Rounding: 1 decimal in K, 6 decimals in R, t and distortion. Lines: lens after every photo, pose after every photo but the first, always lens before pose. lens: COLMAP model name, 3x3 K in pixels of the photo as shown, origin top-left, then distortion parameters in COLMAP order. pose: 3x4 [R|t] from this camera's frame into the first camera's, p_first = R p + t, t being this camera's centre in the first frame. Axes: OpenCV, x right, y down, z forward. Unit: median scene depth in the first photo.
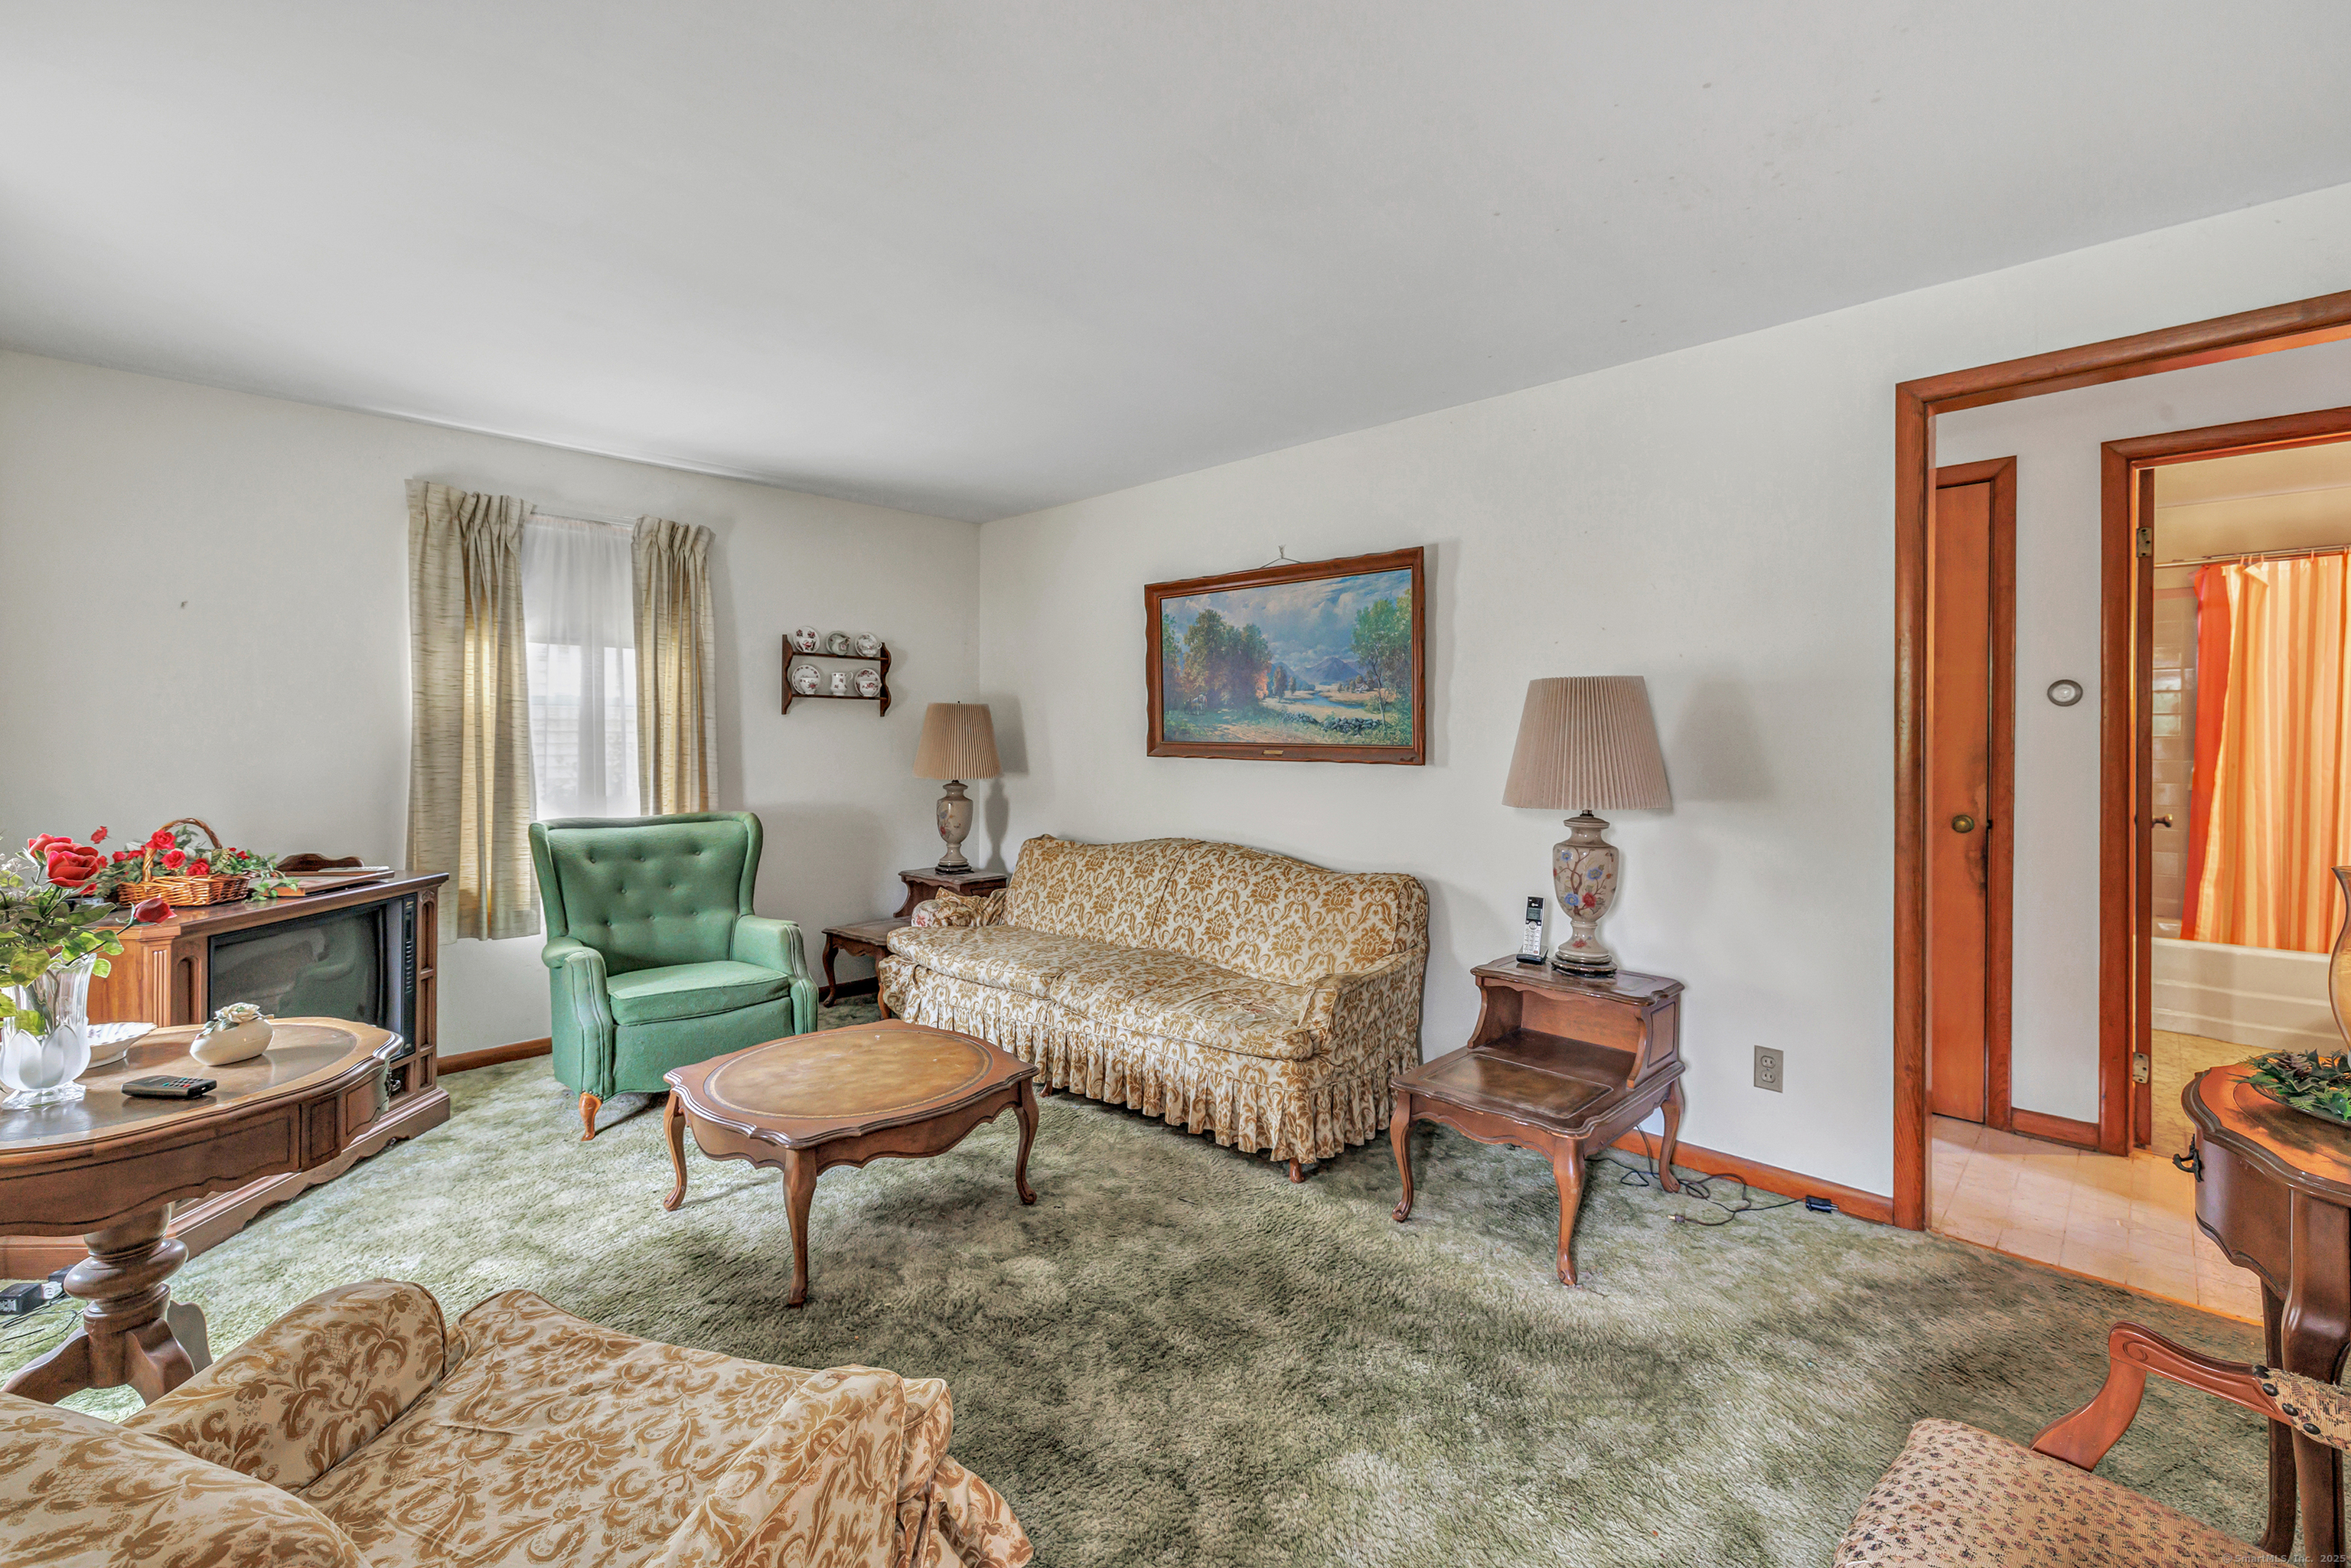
lens RADIAL K [[1013.7, 0, 1174.8], [0, 1013.7, 744.9], [0, 0, 1]] dist [-0.000101, -0.000008]
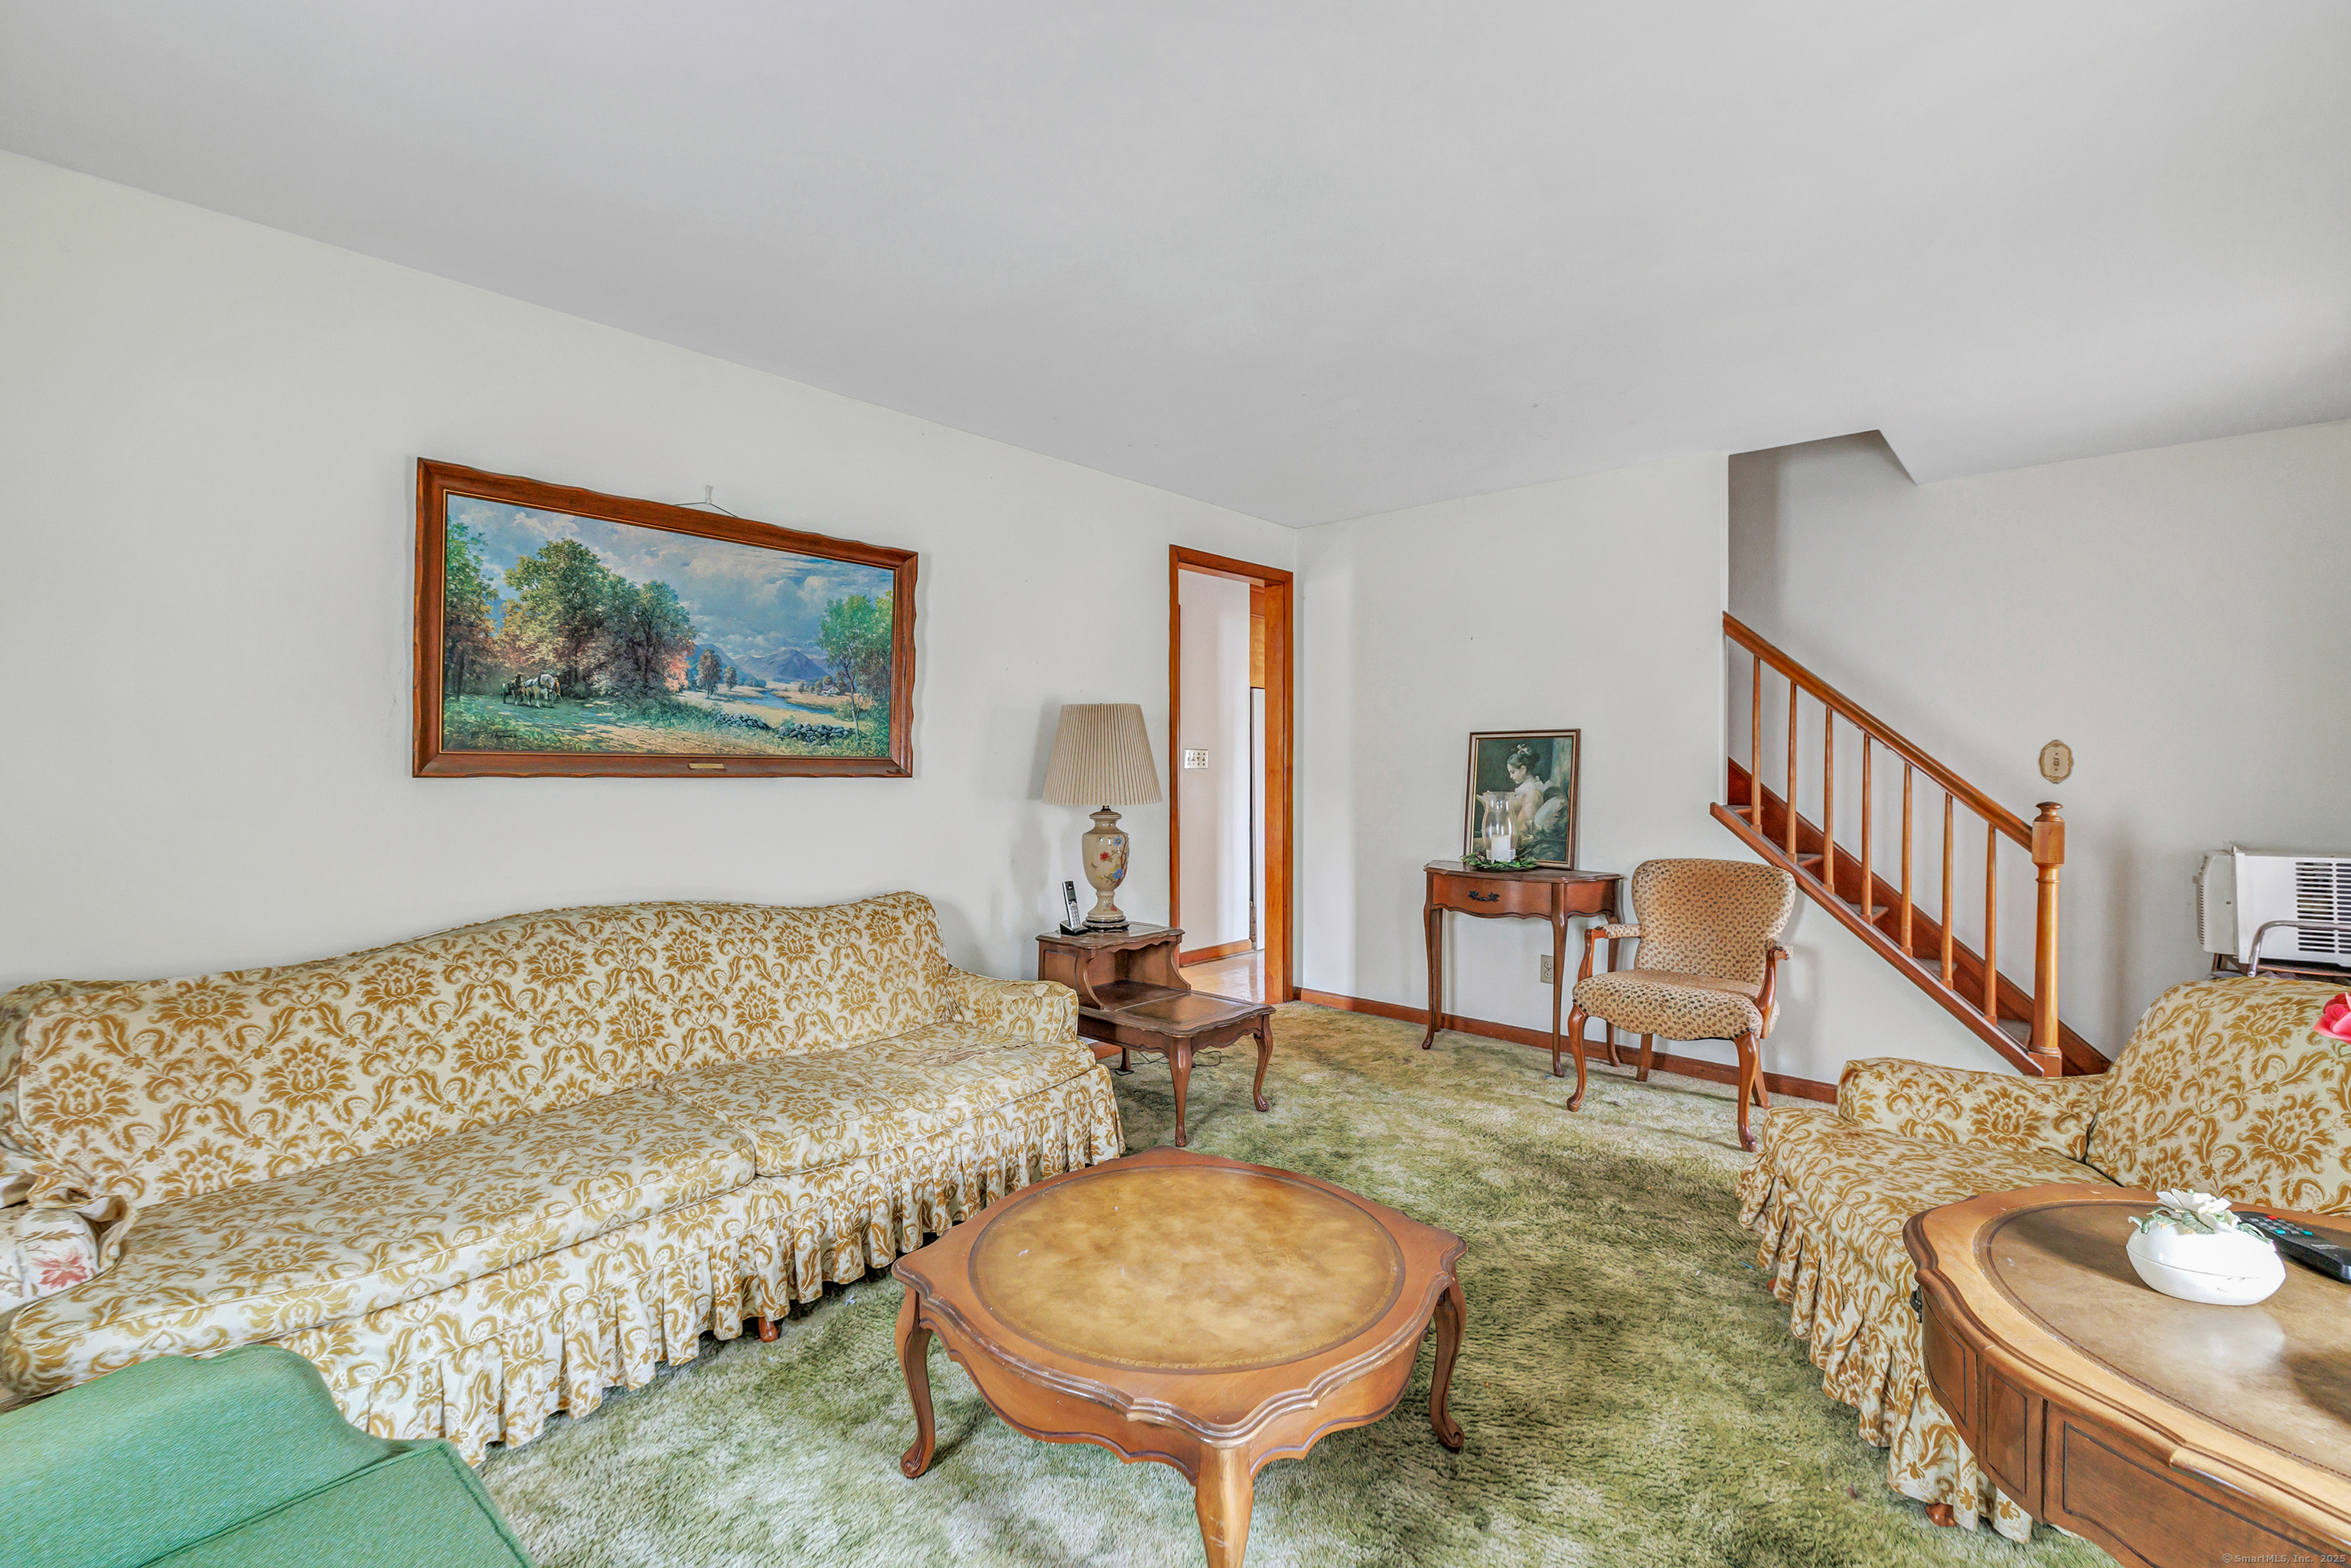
lens RADIAL K [[988.6, 0, 1175.5], [0, 988.6, 784.0], [0, 0, 1]] dist [0.001540, 0.000141]
pose [[-0.025357, -0.024786, 0.999371, -0.664644], [0.002117, 0.999689, 0.024848, 0.003271], [-0.999676, 0.002746, -0.025297, 0.719964]]
